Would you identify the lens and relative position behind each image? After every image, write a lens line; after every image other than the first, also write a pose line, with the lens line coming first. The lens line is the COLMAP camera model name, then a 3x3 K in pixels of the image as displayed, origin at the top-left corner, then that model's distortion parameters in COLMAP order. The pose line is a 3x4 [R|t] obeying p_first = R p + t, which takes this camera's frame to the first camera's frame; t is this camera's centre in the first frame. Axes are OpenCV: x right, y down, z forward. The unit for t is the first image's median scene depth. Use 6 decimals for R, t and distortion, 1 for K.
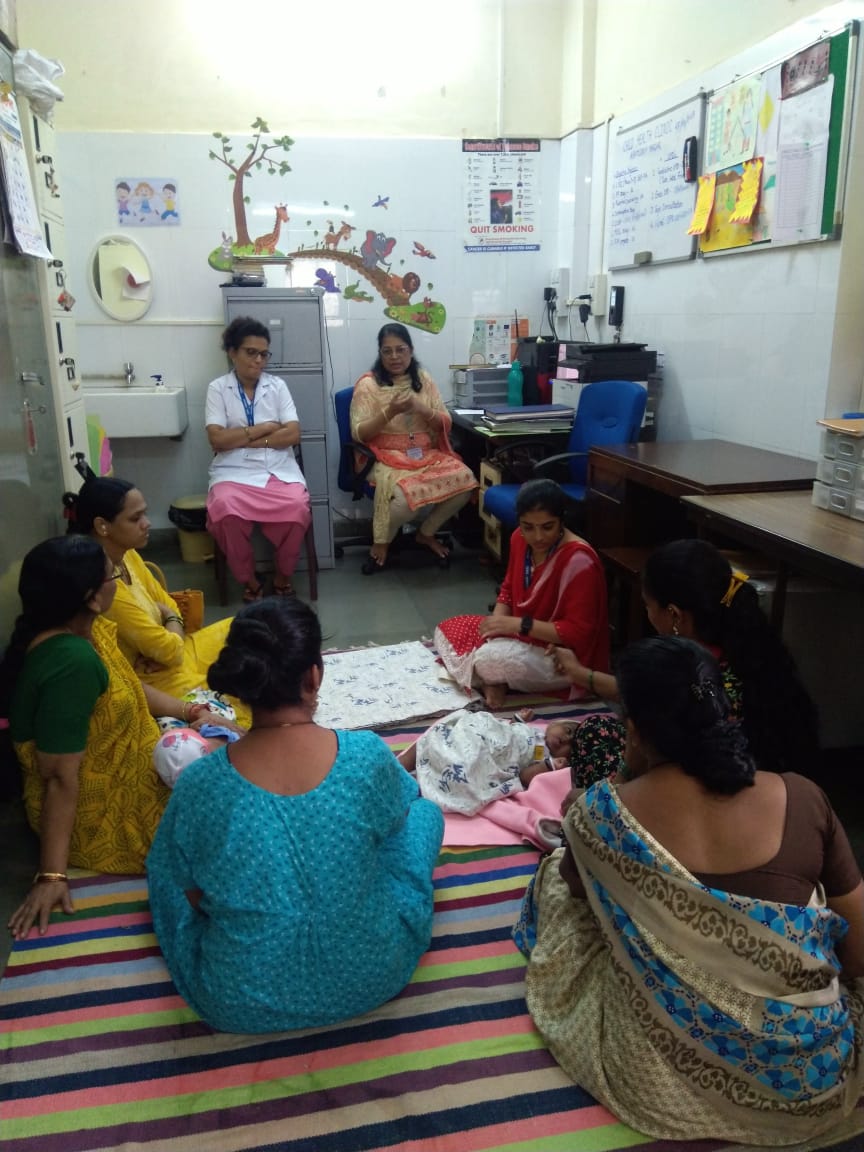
lens RADIAL K [[873.6, 0, 432.0], [0, 873.6, 576.0], [0, 0, 1]] dist [0.124233, -0.215863]
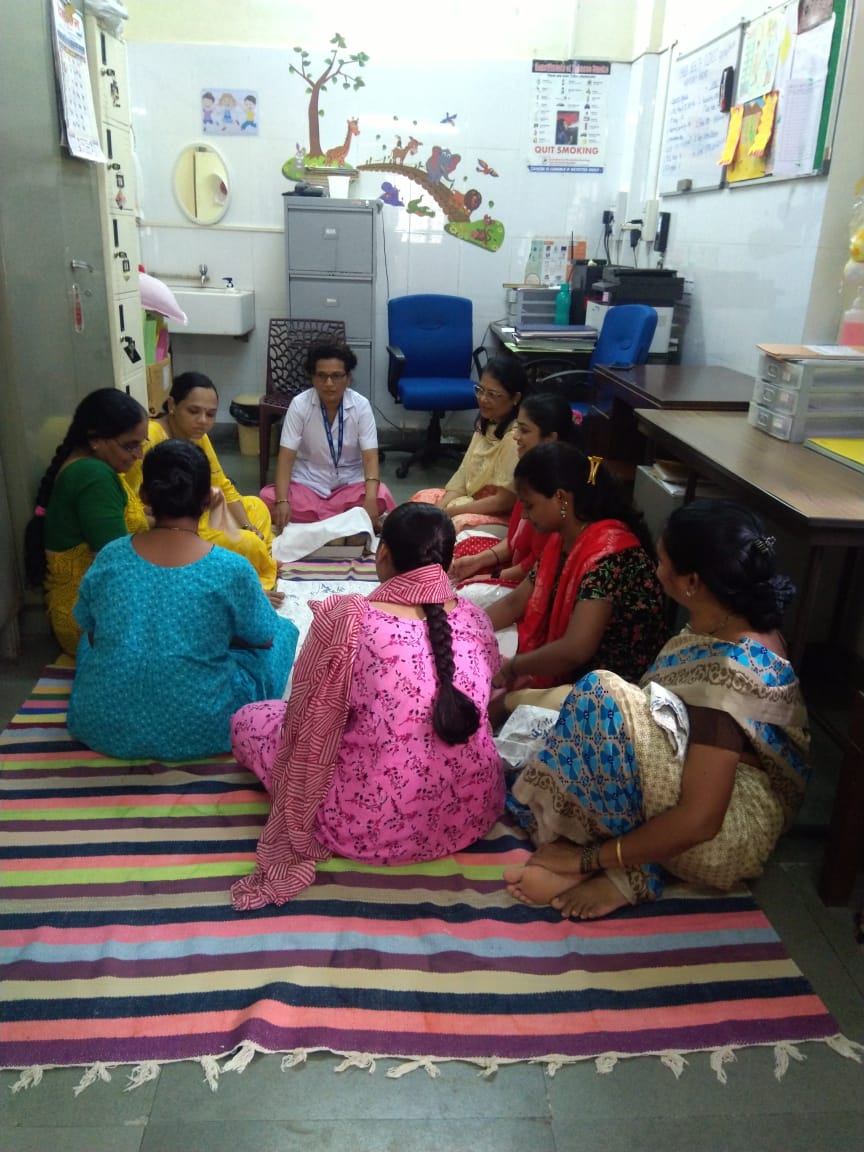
lens RADIAL K [[891.2, 0, 432.0], [0, 891.2, 576.0], [0, 0, 1]] dist [0.069594, -0.140964]
pose [[0.988023, 0.097082, -0.119941, 0.102568], [-0.088071, 0.993033, 0.078284, 0.026651], [0.126705, -0.066783, 0.989690, -0.074000]]
